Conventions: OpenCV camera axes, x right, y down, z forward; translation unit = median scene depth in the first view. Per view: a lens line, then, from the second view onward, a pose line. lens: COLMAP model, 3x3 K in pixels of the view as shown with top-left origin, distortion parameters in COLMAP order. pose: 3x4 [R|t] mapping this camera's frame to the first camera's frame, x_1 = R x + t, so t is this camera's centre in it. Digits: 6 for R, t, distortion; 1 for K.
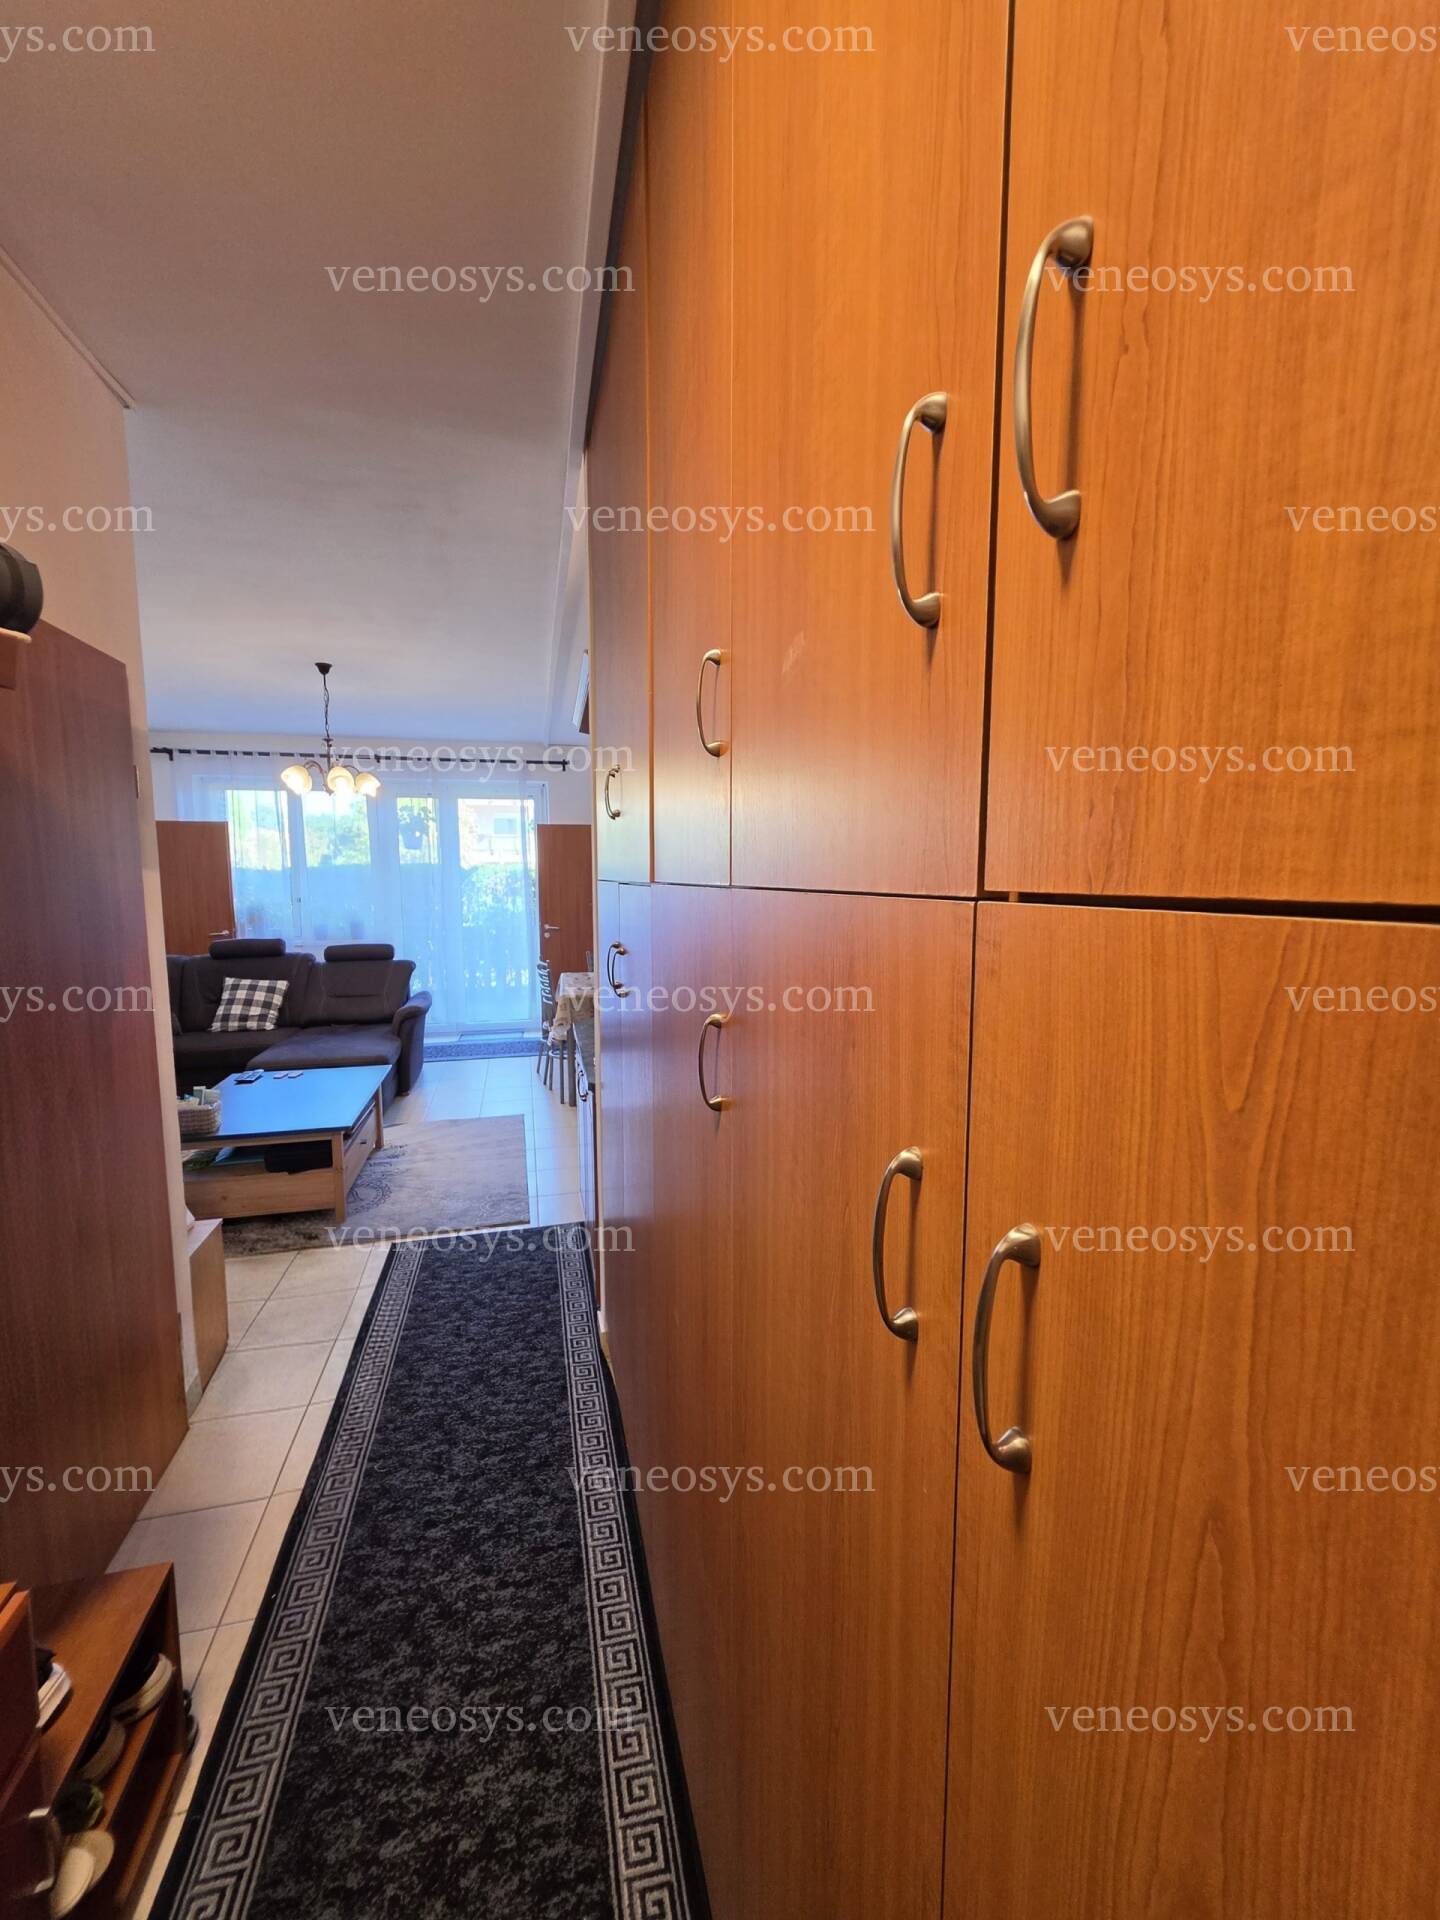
lens RADIAL K [[767.9, 0, 720.0], [0, 767.9, 960.0], [0, 0, 1]] dist [0.000276, 0.000603]
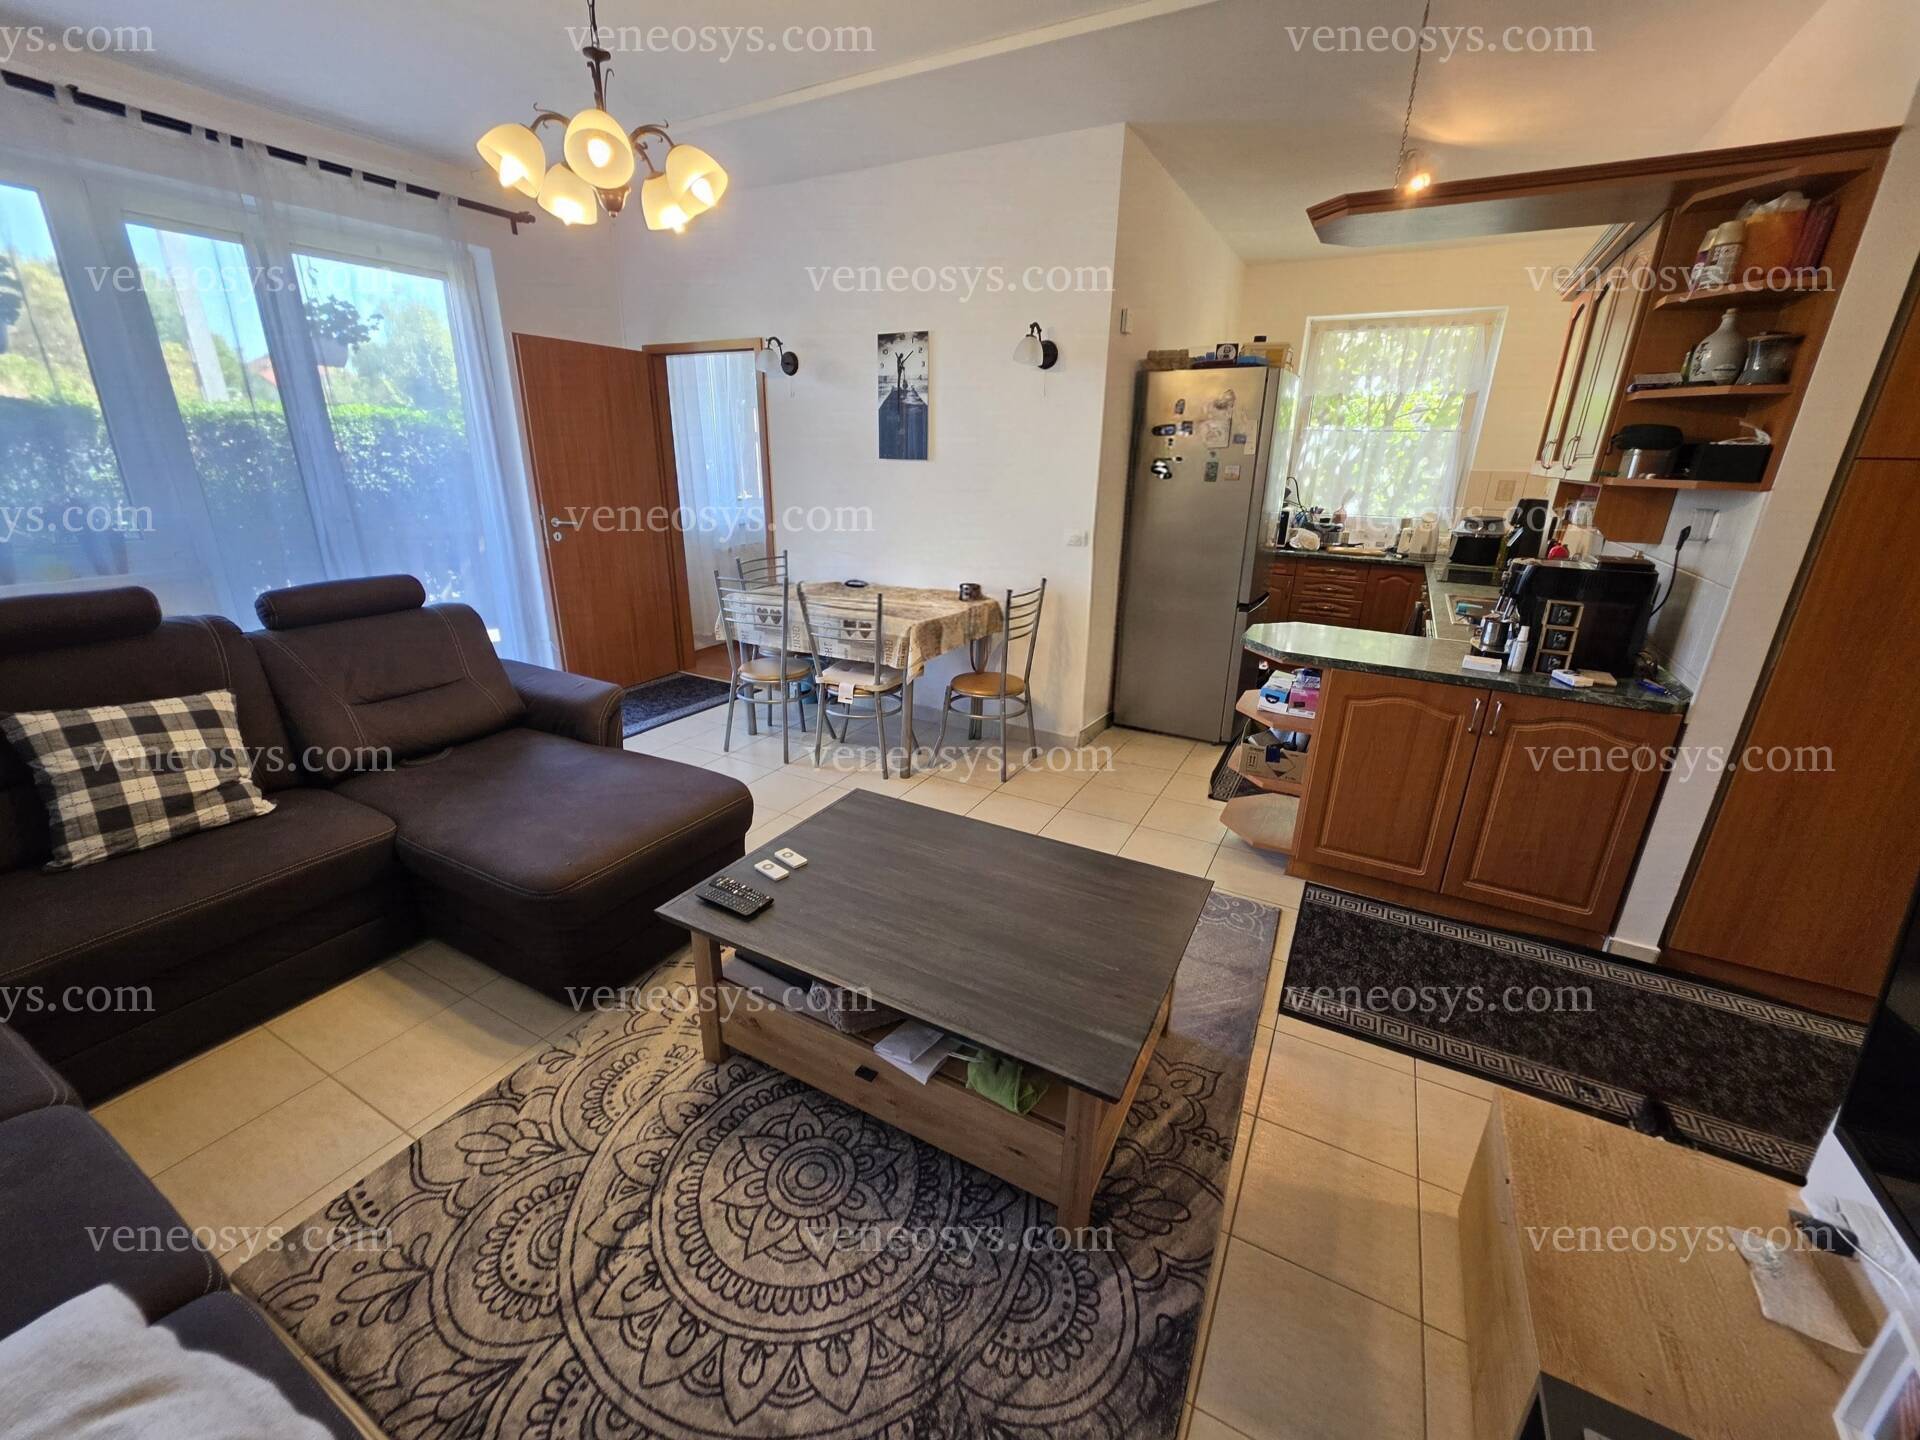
lens RADIAL K [[767.9, 0, 962.6], [0, 767.9, 714.5], [0, 0, 1]] dist [0.000276, 0.000603]
pose [[0.678028, -0.224553, 0.699896, -0.600294], [0.057104, 0.965406, 0.254420, -0.041812], [-0.732815, -0.132537, 0.667395, 0.455763]]
